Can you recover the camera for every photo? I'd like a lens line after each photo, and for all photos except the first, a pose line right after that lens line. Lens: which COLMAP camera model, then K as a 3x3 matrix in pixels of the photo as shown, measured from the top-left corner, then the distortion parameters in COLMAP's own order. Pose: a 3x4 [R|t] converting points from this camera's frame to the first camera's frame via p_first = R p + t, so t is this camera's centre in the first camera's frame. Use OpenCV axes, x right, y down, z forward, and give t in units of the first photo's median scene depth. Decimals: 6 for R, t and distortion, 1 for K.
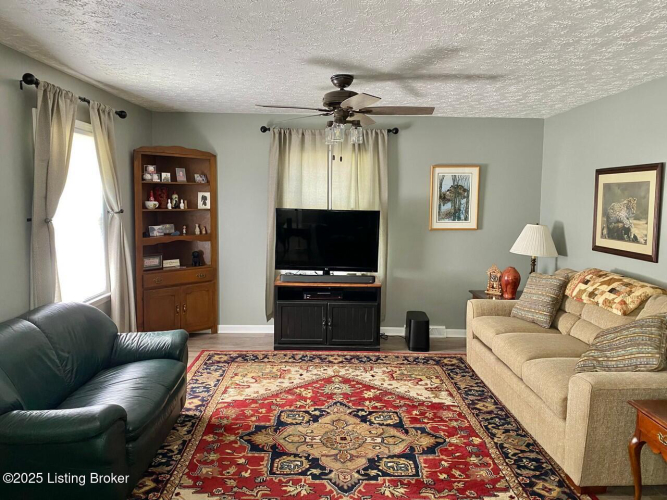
lens RADIAL K [[510.1, 0, 333.5], [0, 510.1, 250.0], [0, 0, 1]] dist [0.010577, 0.000395]
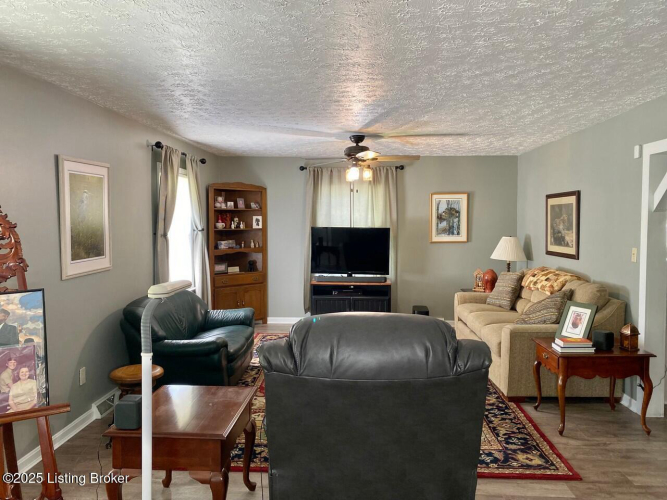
lens RADIAL K [[510.1, 0, 333.5], [0, 510.1, 250.0], [0, 0, 1]] dist [0.010577, 0.000395]
pose [[0.998250, -0.009611, -0.058350, 0.022113], [0.006752, 0.998775, -0.049011, 0.044561], [0.058750, 0.048531, 0.997092, -0.327761]]
